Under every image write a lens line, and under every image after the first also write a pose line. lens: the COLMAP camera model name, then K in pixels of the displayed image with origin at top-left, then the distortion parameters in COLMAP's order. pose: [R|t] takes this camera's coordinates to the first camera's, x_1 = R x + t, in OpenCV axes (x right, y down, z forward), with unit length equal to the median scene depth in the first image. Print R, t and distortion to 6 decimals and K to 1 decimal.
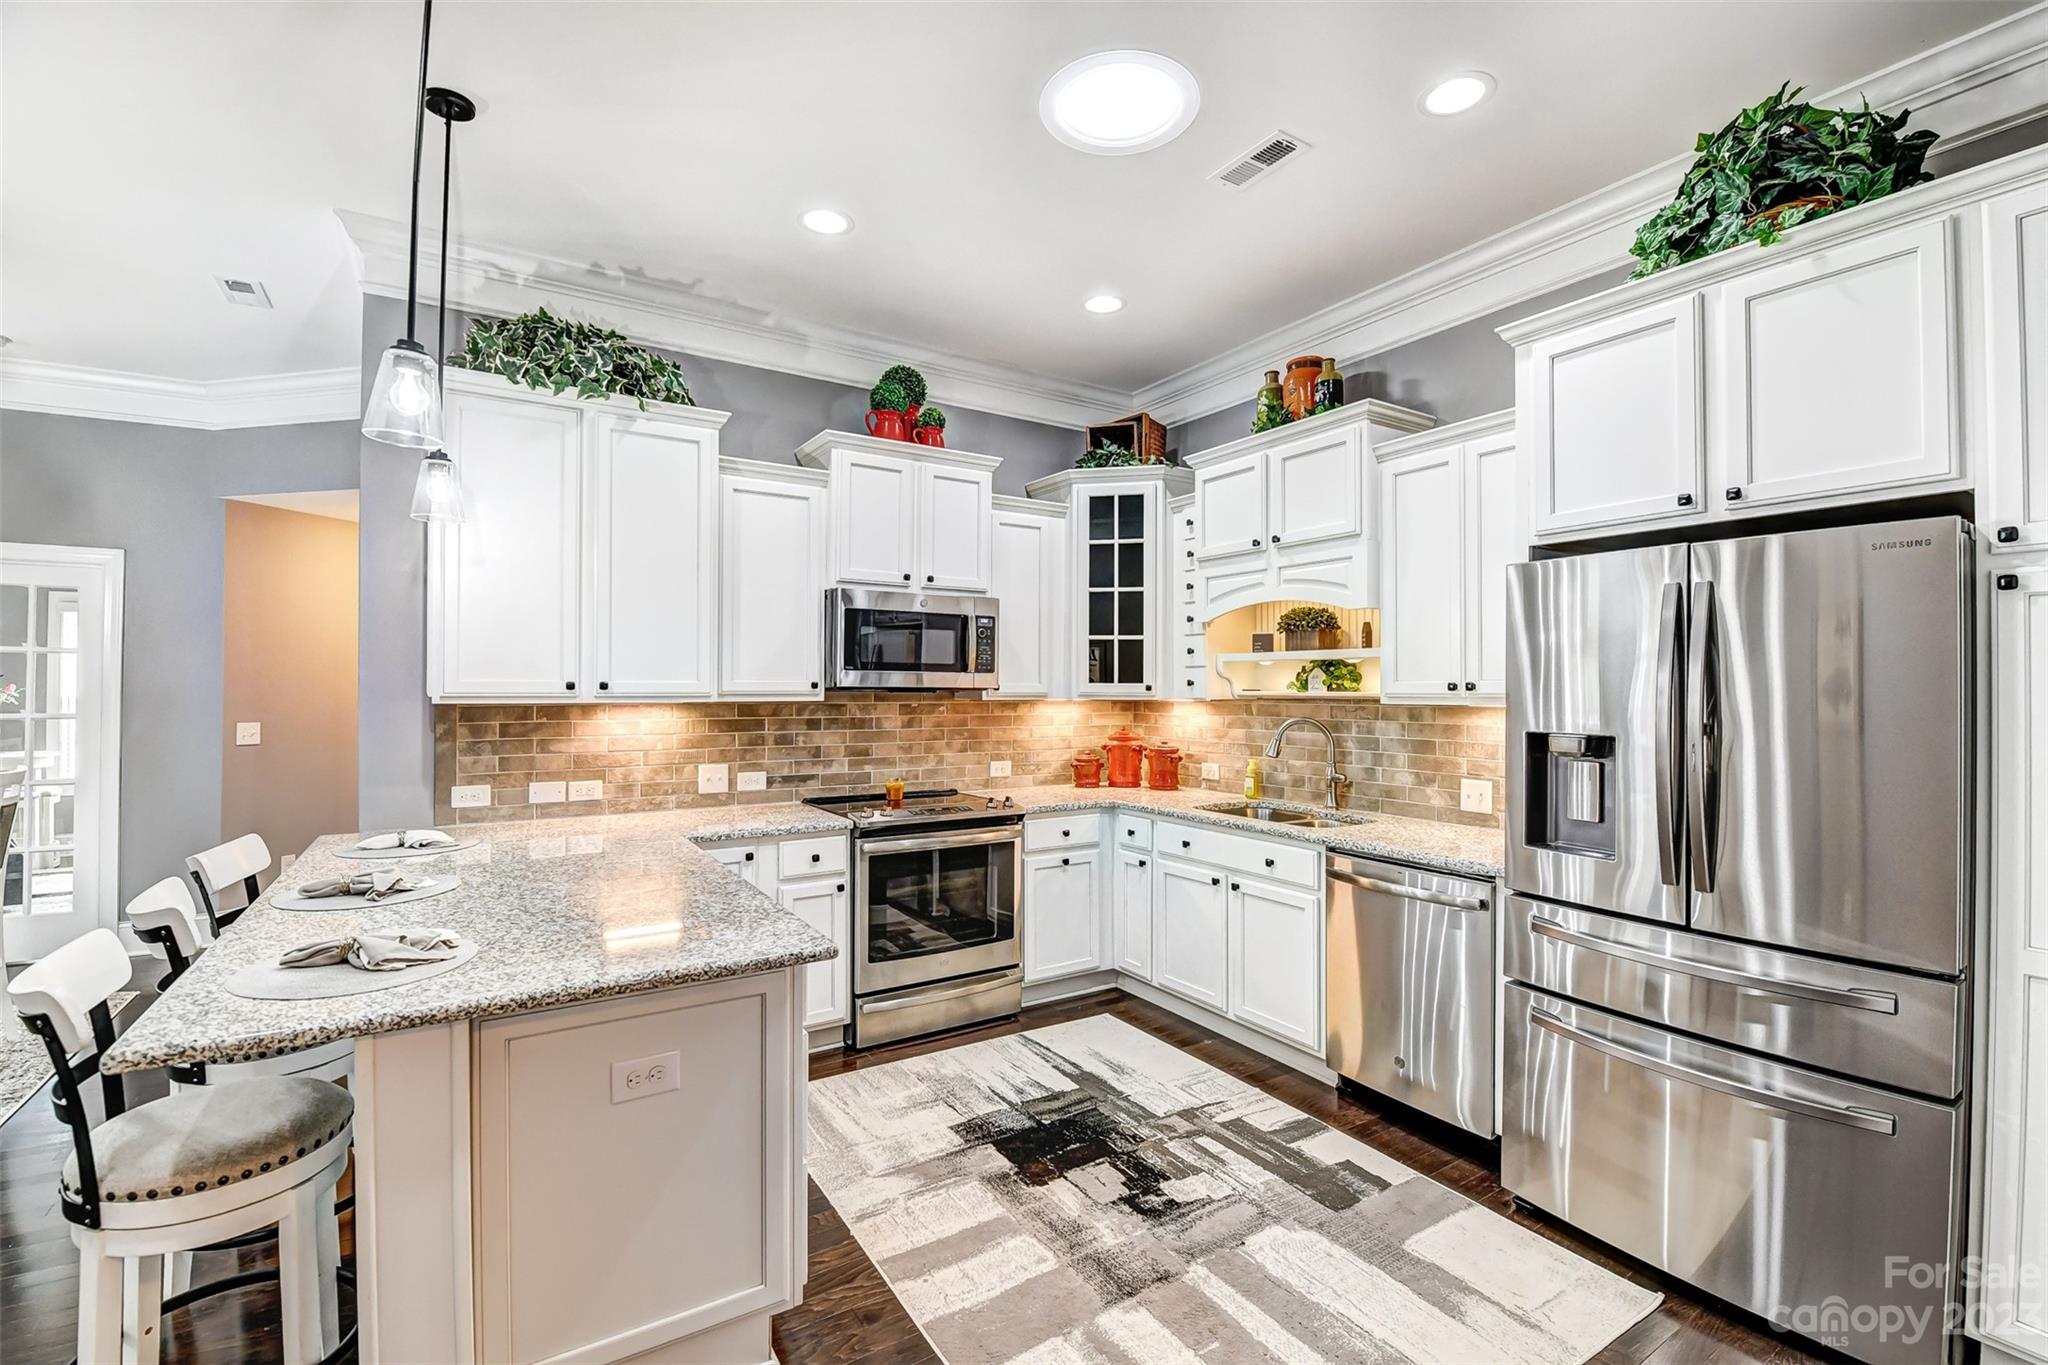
lens RADIAL K [[890.0, 0, 1035.0], [0, 890.0, 682.9], [0, 0, 1]] dist [0.001041, -0.010351]
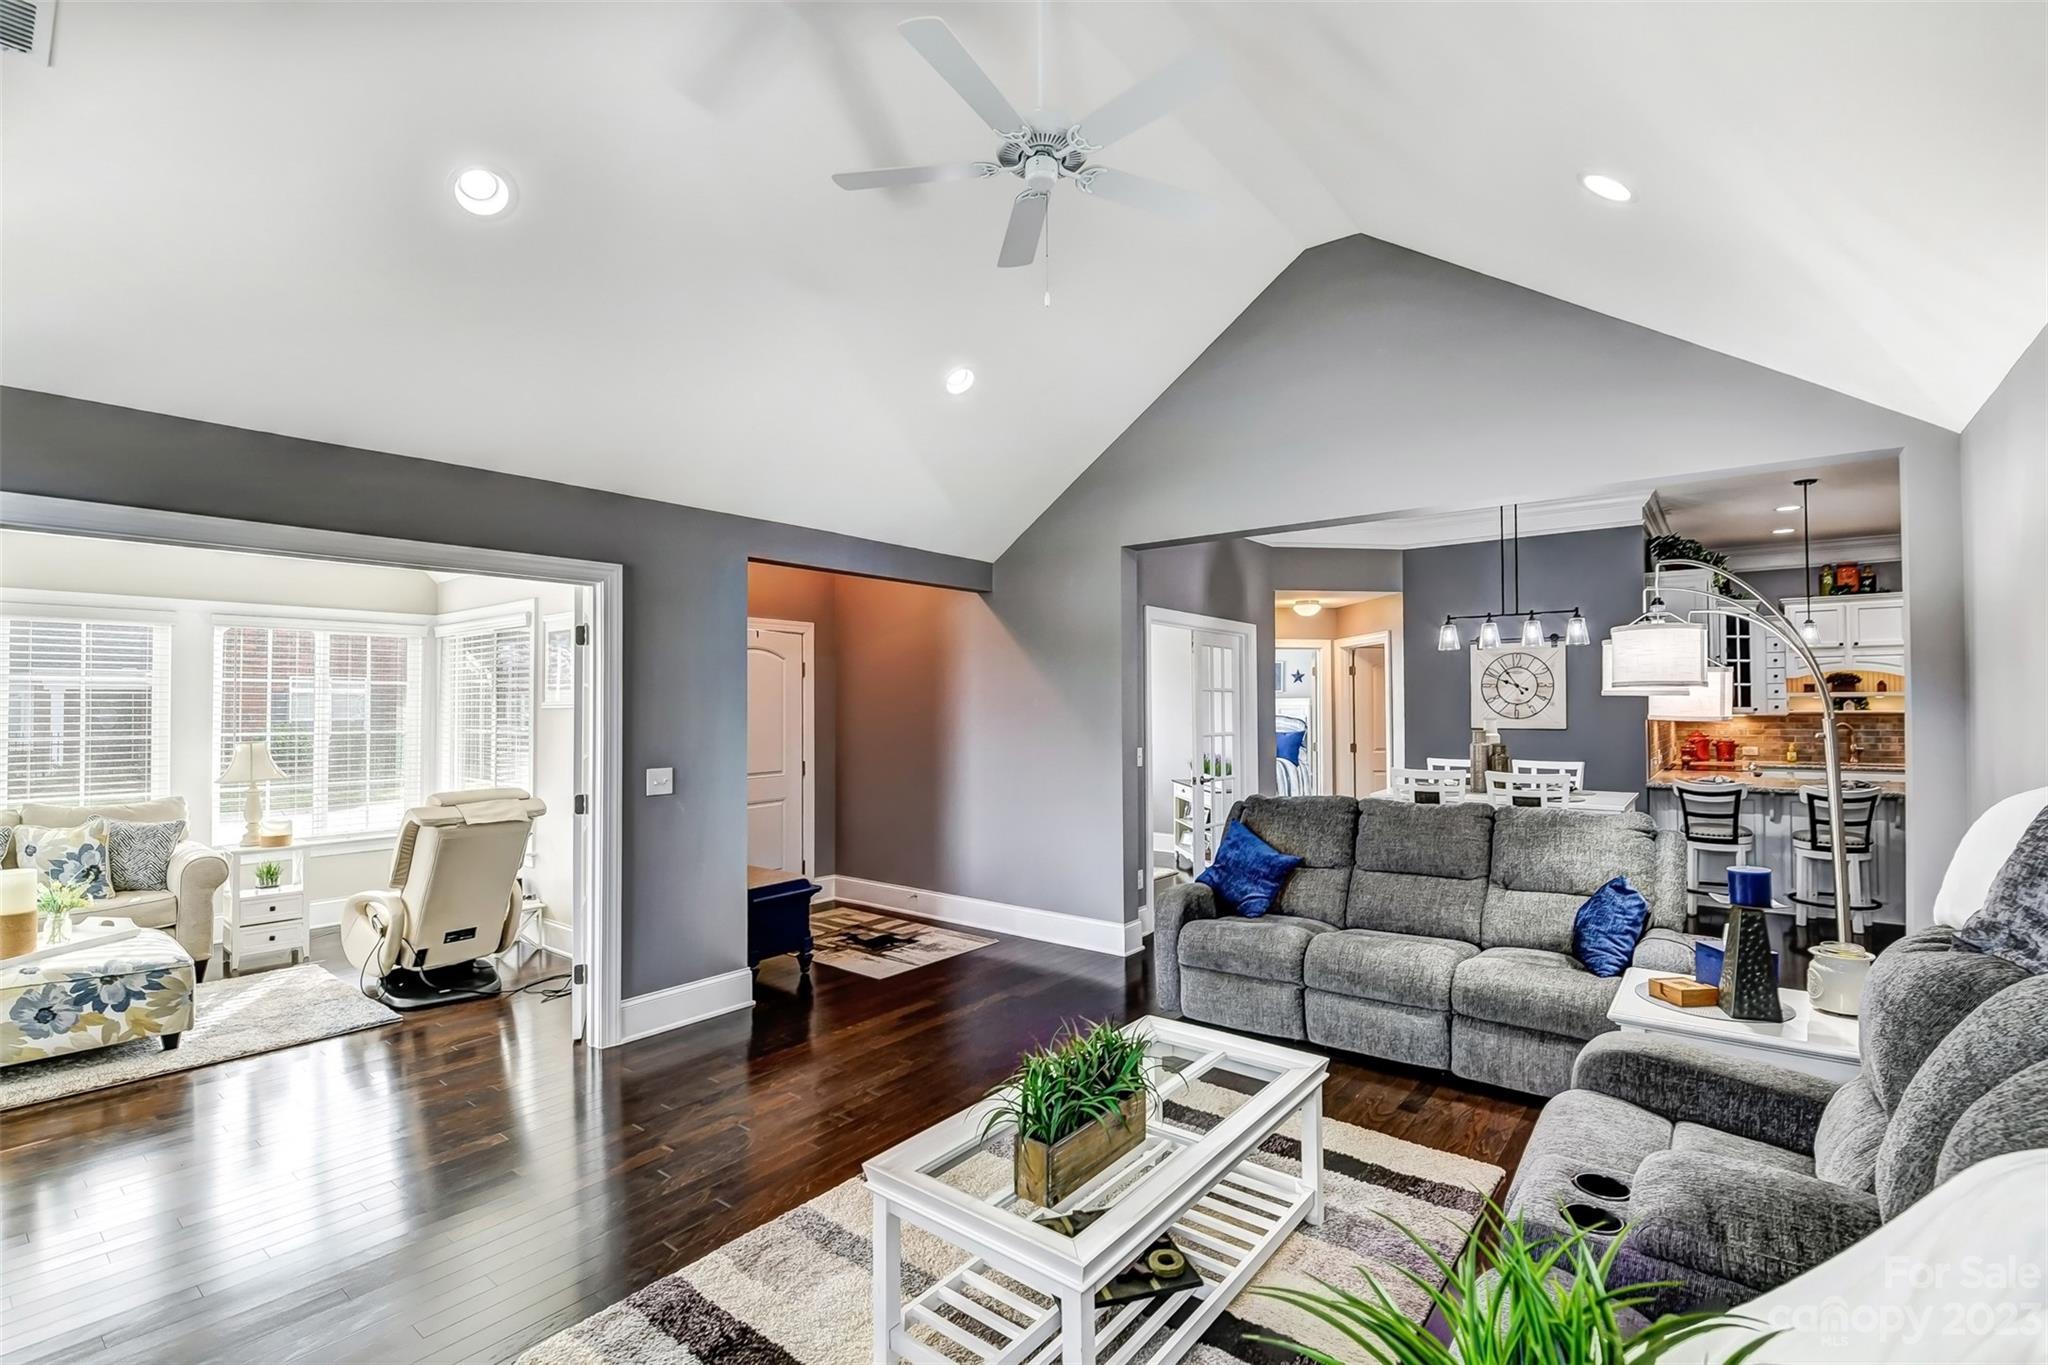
lens RADIAL K [[916.2, 0, 1043.9], [0, 916.2, 685.7], [0, 0, 1]] dist [-0.015044, 0.000308]
pose [[0.941578, 0.001190, 0.336794, -2.251886], [0.004450, 0.999863, -0.015972, -0.024506], [-0.336767, 0.016538, 0.941443, -0.439266]]
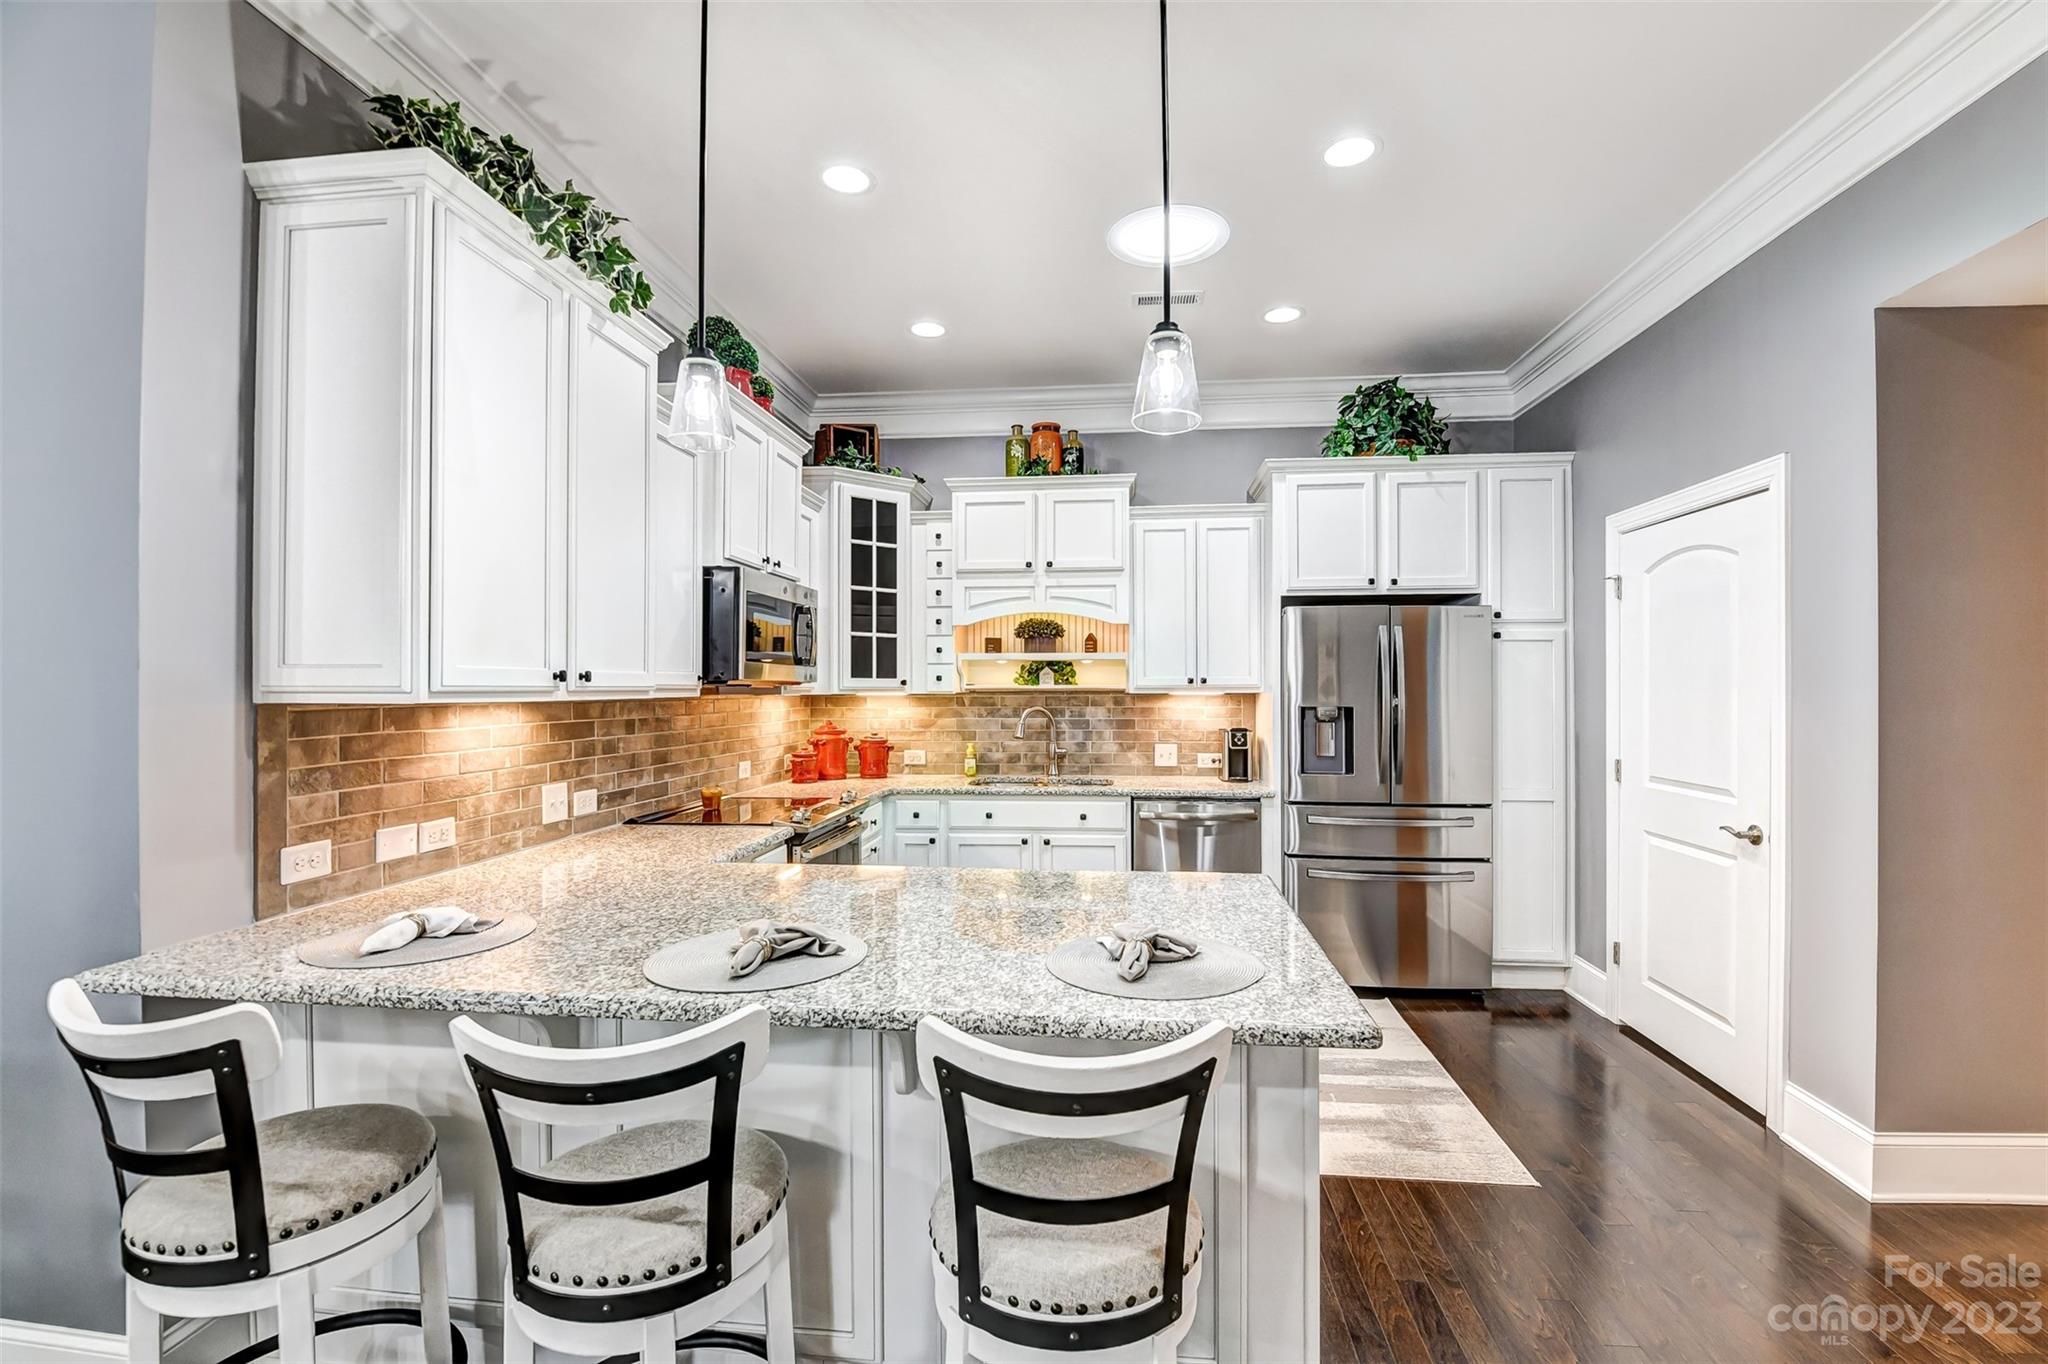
lens RADIAL K [[890.0, 0, 1035.0], [0, 890.0, 682.4], [0, 0, 1]] dist [0.001041, -0.010351]
pose [[0.620877, 0.001437, 0.783907, -0.666689], [-0.000410, 0.999999, -0.001508, 0.007361], [-0.783908, 0.000615, 0.620877, 0.211642]]
